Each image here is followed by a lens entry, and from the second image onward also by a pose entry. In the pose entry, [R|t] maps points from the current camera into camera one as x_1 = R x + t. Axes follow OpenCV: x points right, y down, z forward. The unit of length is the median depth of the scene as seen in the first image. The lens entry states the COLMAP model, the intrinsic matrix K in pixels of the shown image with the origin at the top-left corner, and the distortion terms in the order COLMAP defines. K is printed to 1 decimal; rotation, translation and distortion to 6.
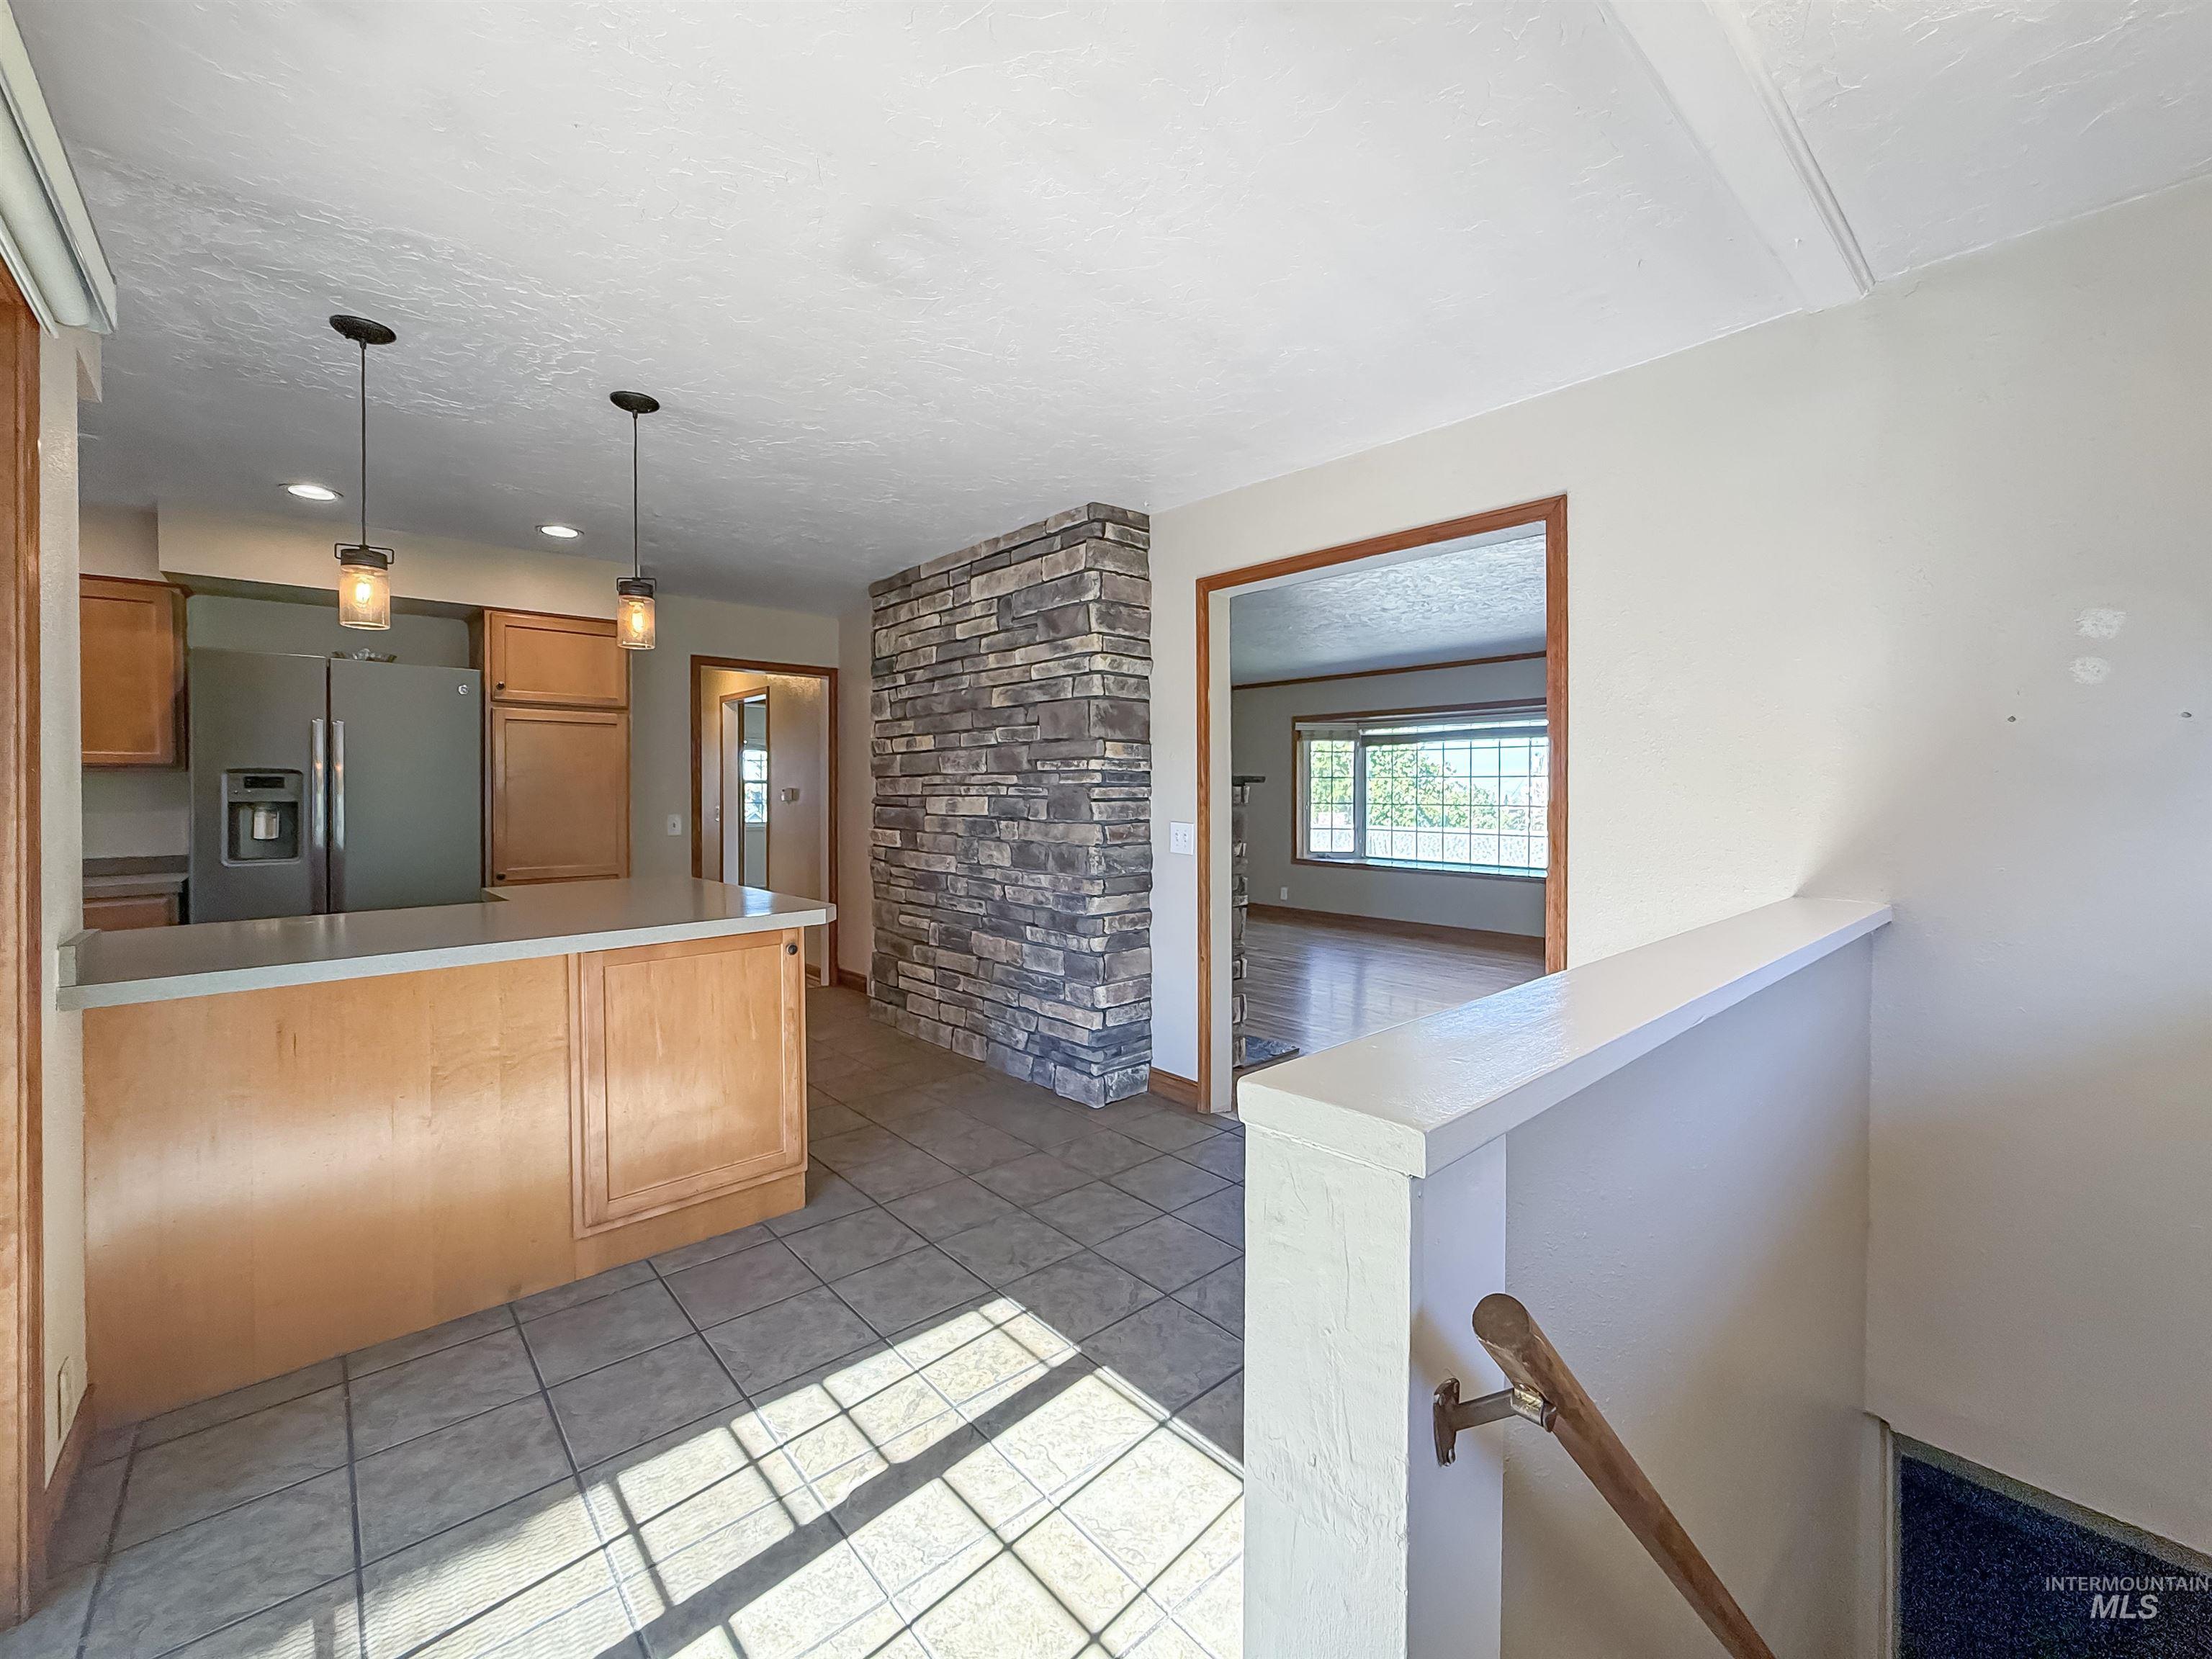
lens RADIAL K [[905.5, 0, 1103.2], [0, 905.5, 778.3], [0, 0, 1]] dist [-0.000530, 0.000110]
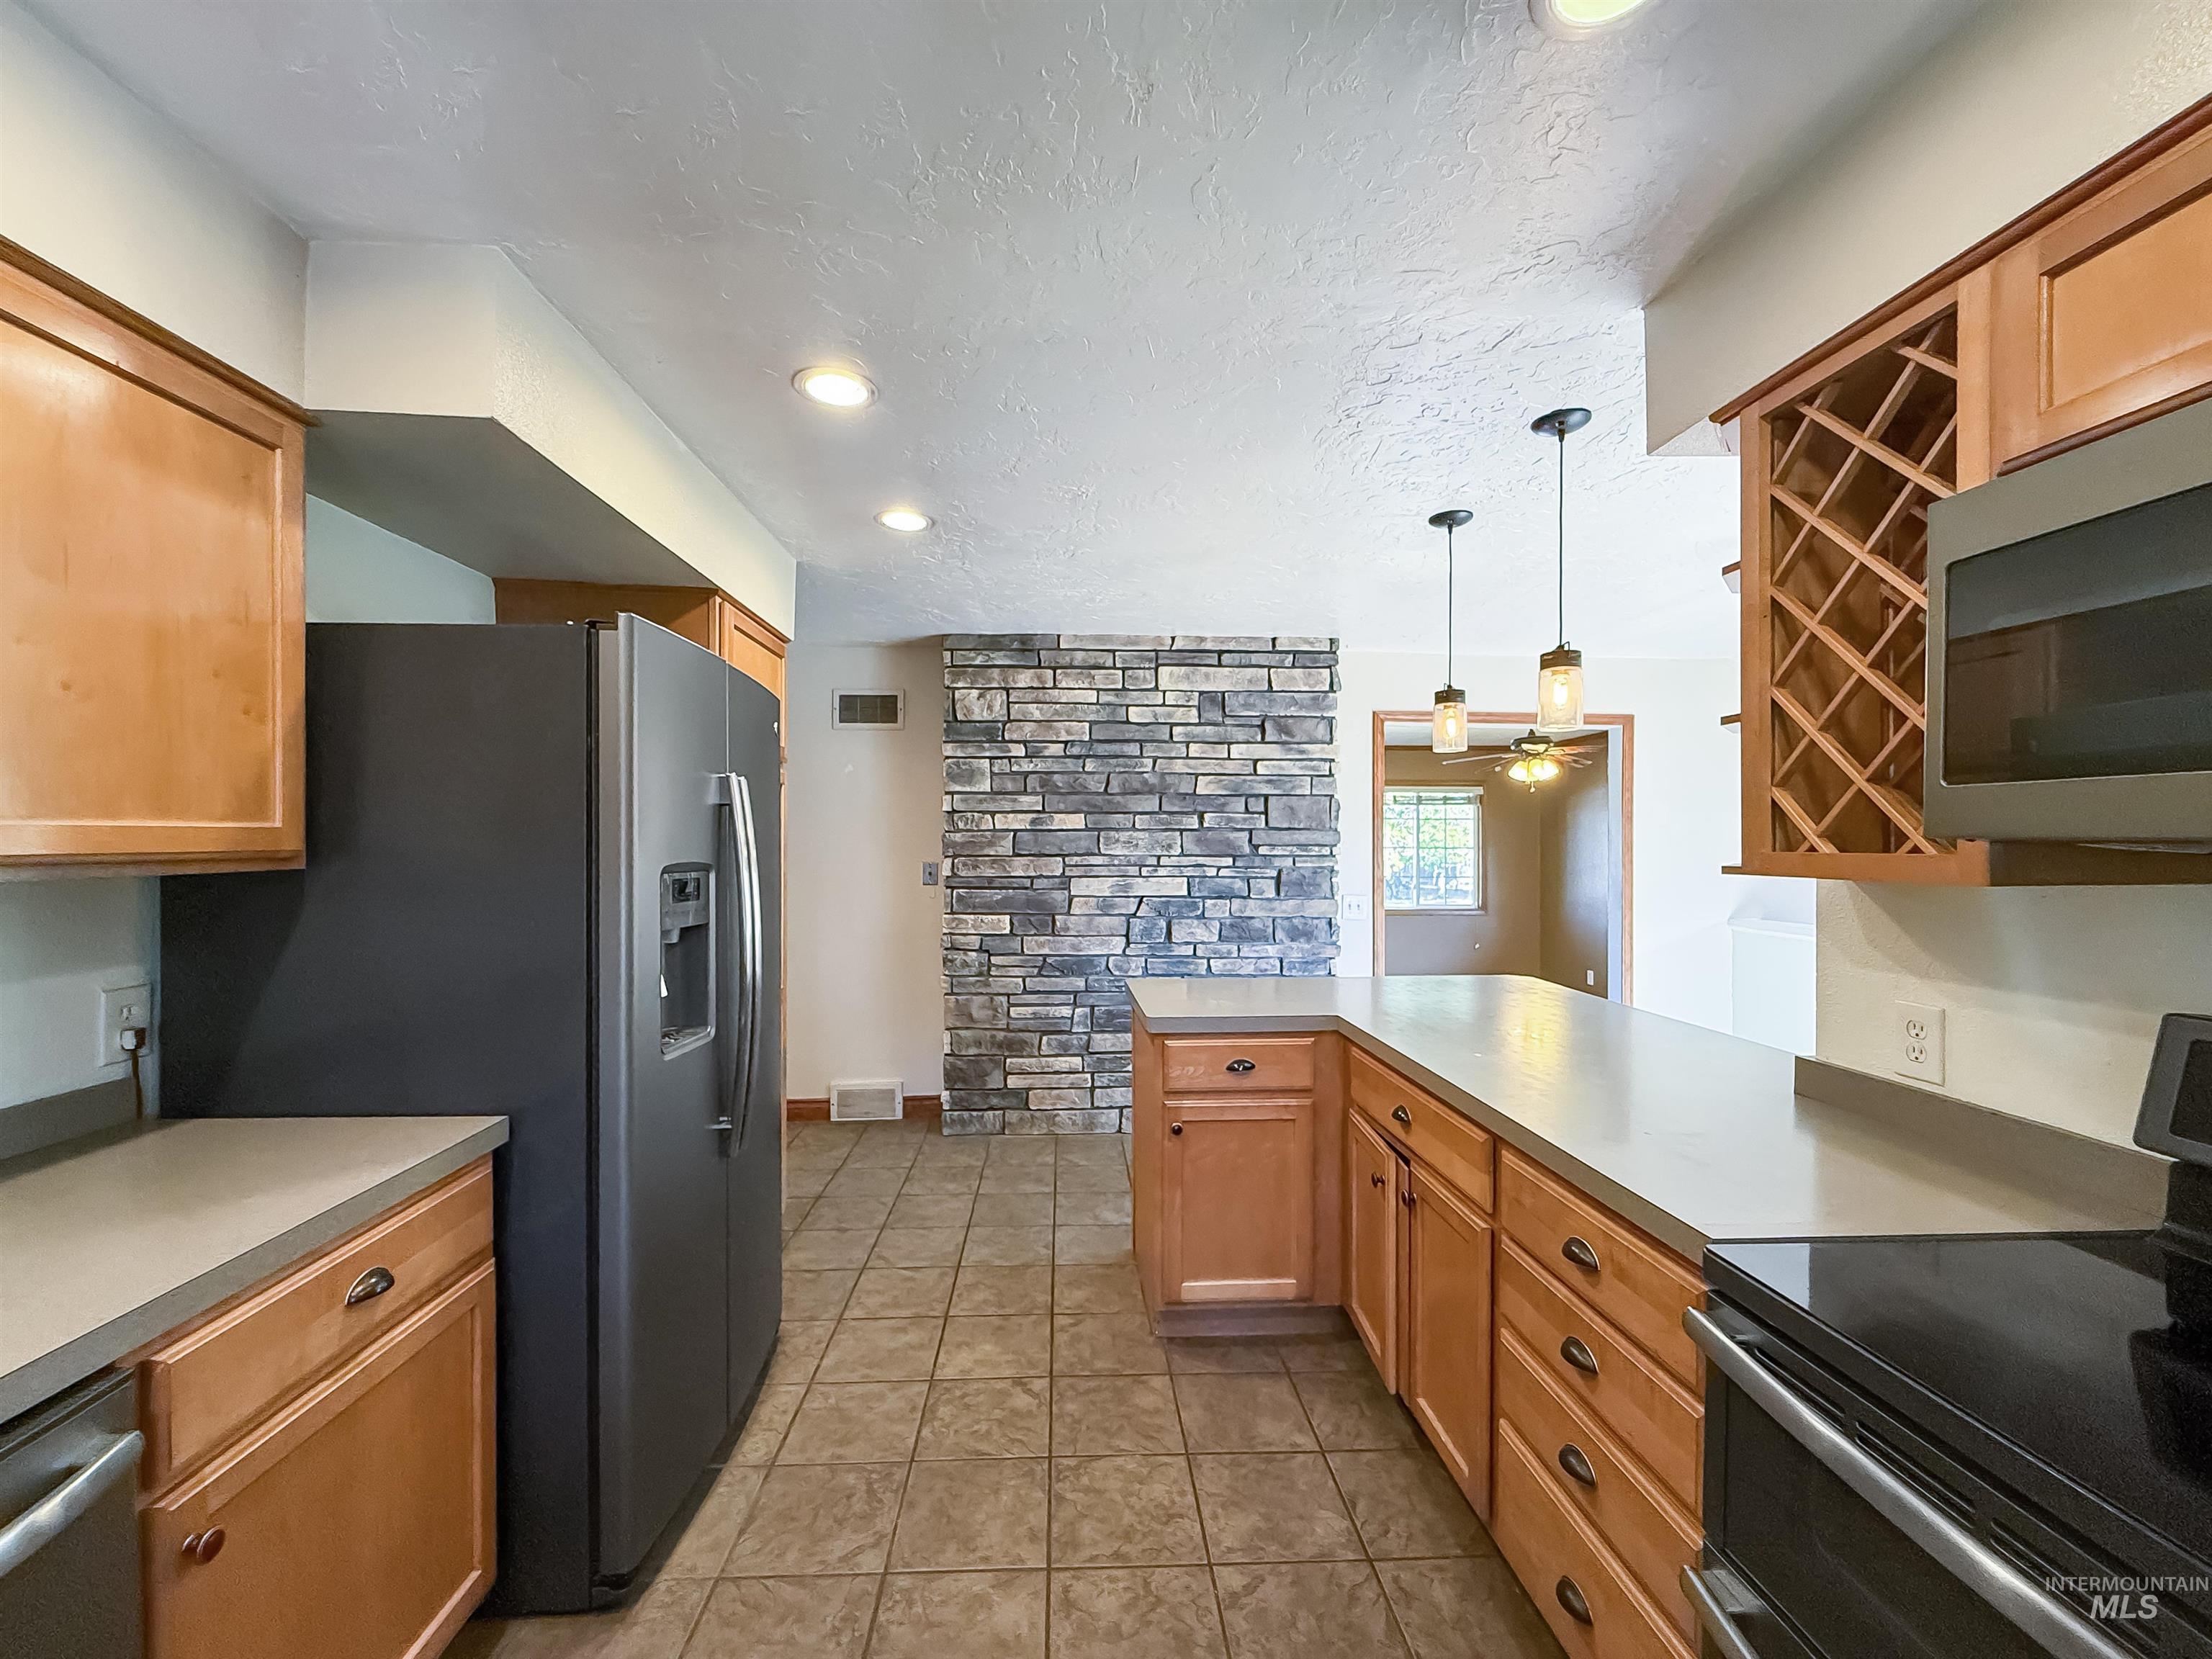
lens RADIAL K [[884.8, 0, 1102.1], [0, 884.8, 823.8], [0, 0, 1]] dist [0.001223, 0.000598]
pose [[0.635688, 0.020971, 0.771661, -1.003256], [-0.013749, 0.999780, -0.015844, -0.025012], [-0.771824, -0.000538, 0.635836, 0.424771]]
